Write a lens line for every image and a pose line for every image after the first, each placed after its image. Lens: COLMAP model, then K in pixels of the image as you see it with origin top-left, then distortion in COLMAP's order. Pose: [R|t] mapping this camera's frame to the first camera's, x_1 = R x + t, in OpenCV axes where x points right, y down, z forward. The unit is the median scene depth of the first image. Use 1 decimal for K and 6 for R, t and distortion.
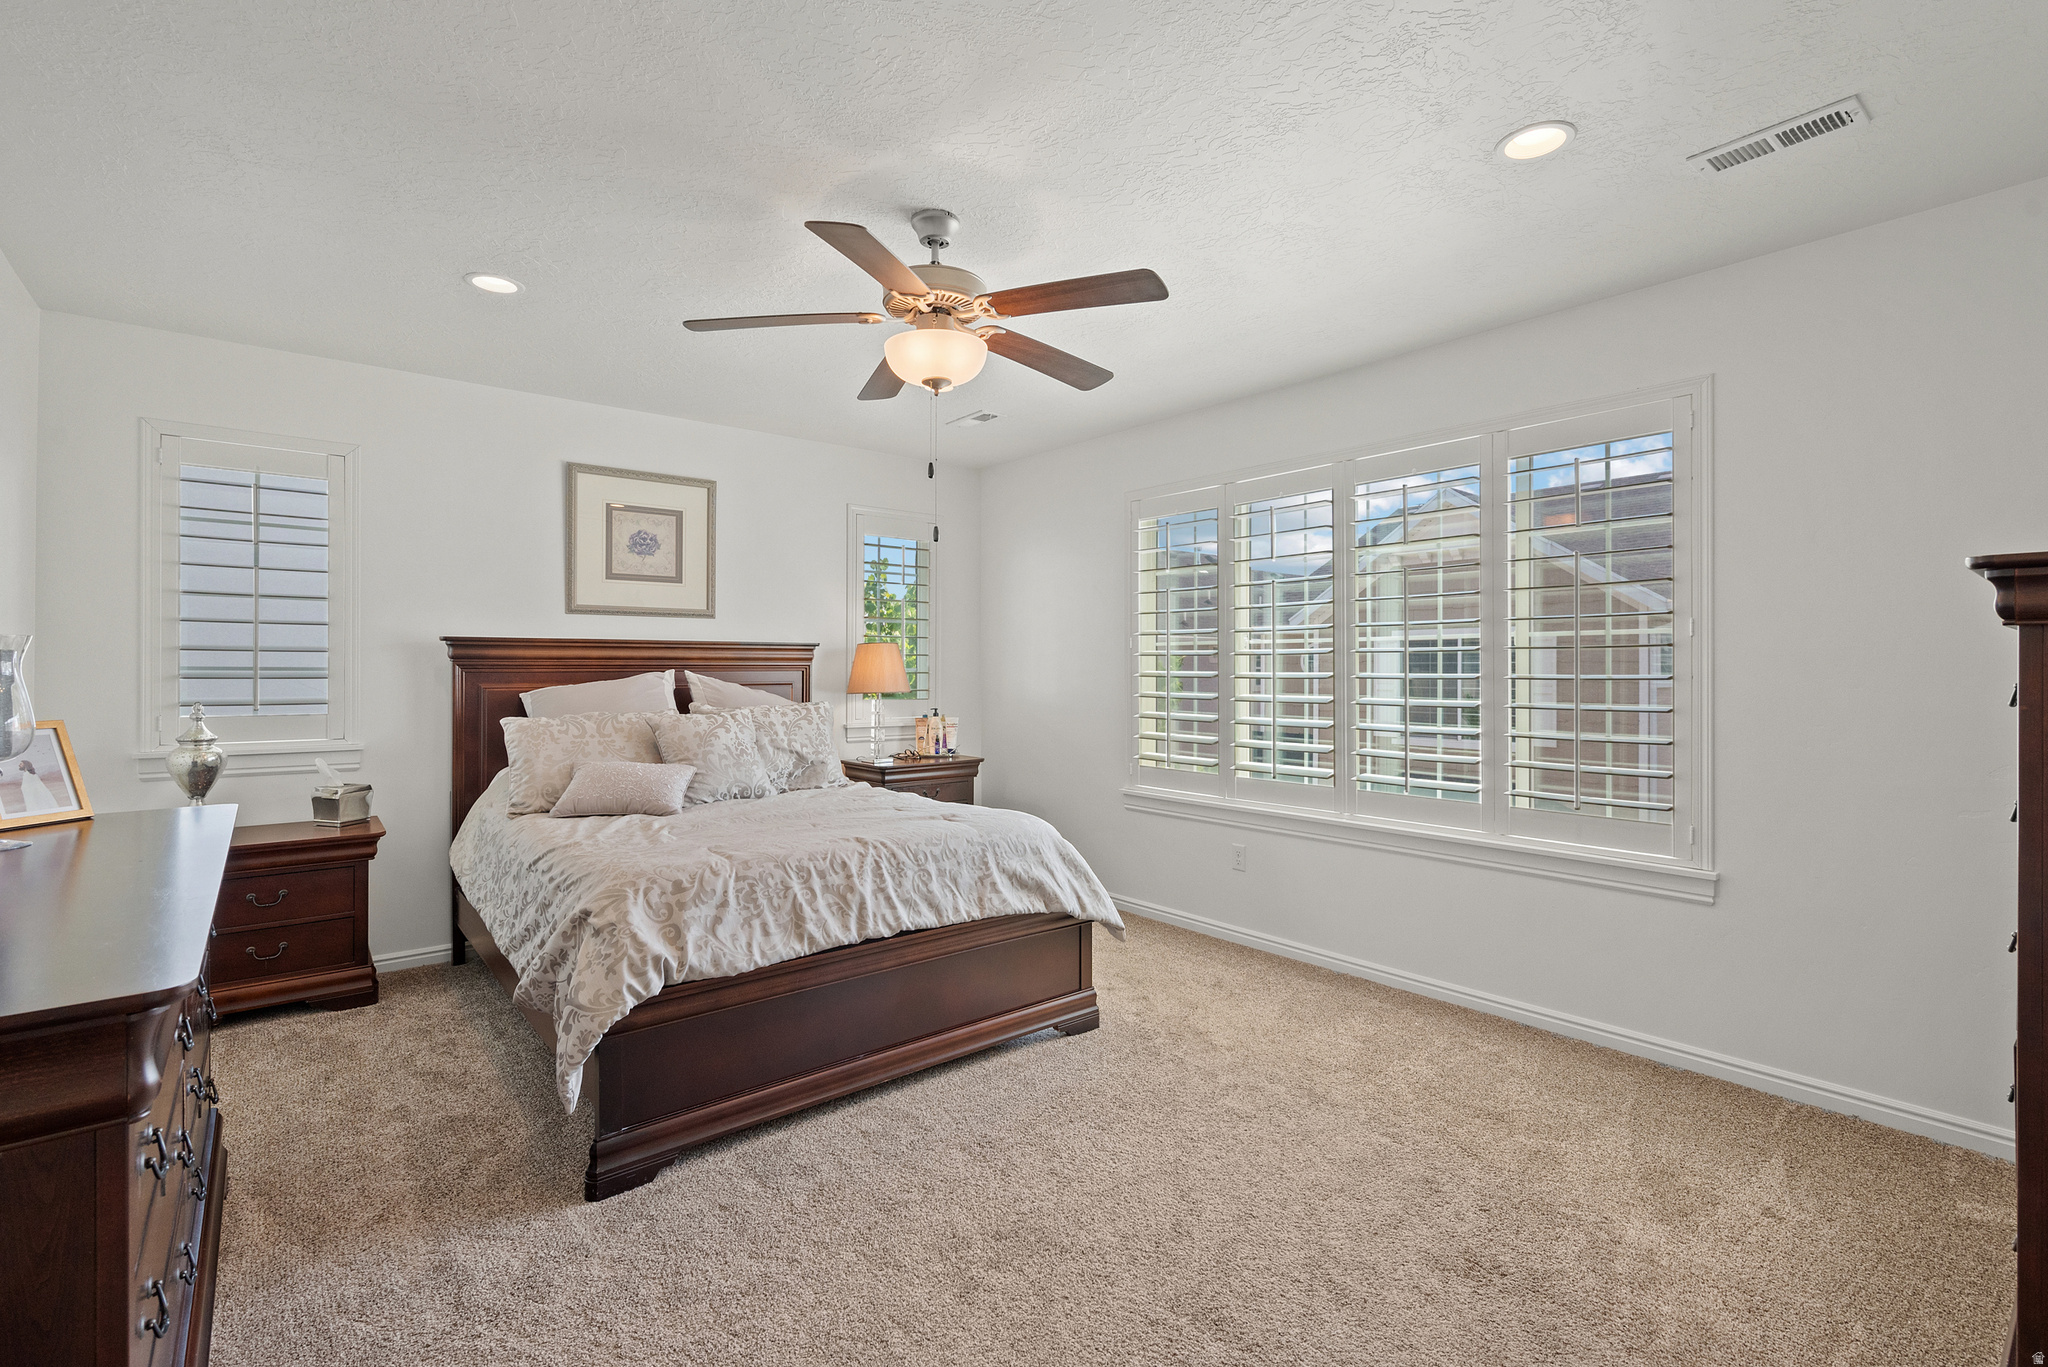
lens RADIAL K [[927.5, 0, 1007.0], [0, 927.5, 675.8], [0, 0, 1]] dist [0.001058, -0.000225]
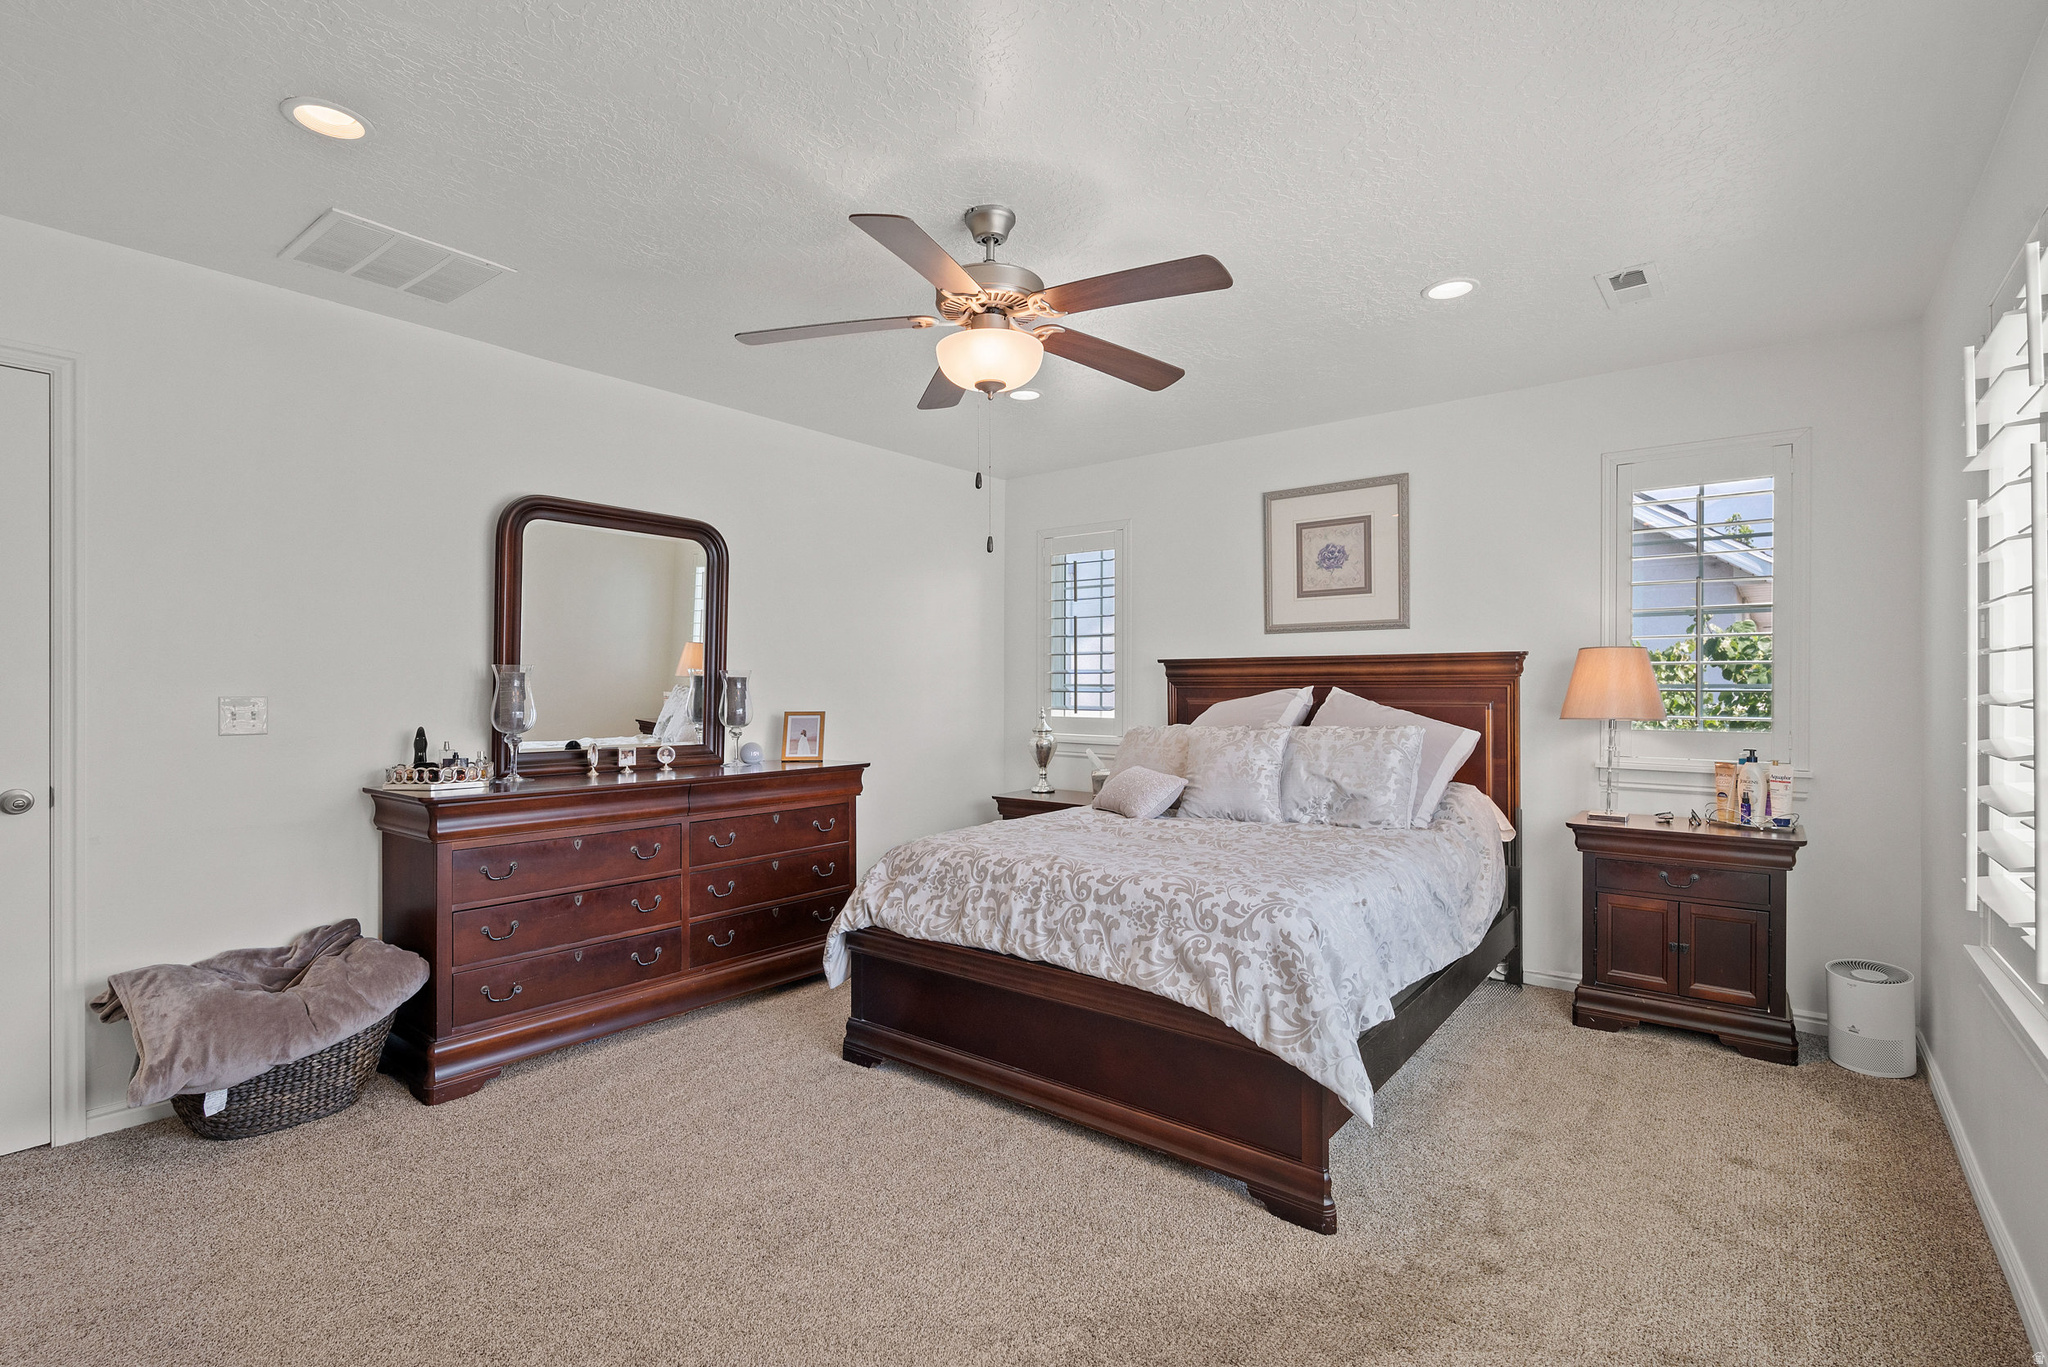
lens RADIAL K [[927.5, 0, 1010.3], [0, 927.5, 679.8], [0, 0, 1]] dist [0.001058, -0.000225]
pose [[0.234798, -0.006226, -0.972024, 0.530570], [-0.008533, 0.999928, -0.008466, -0.002265], [0.972007, 0.010282, 0.234728, 0.490859]]
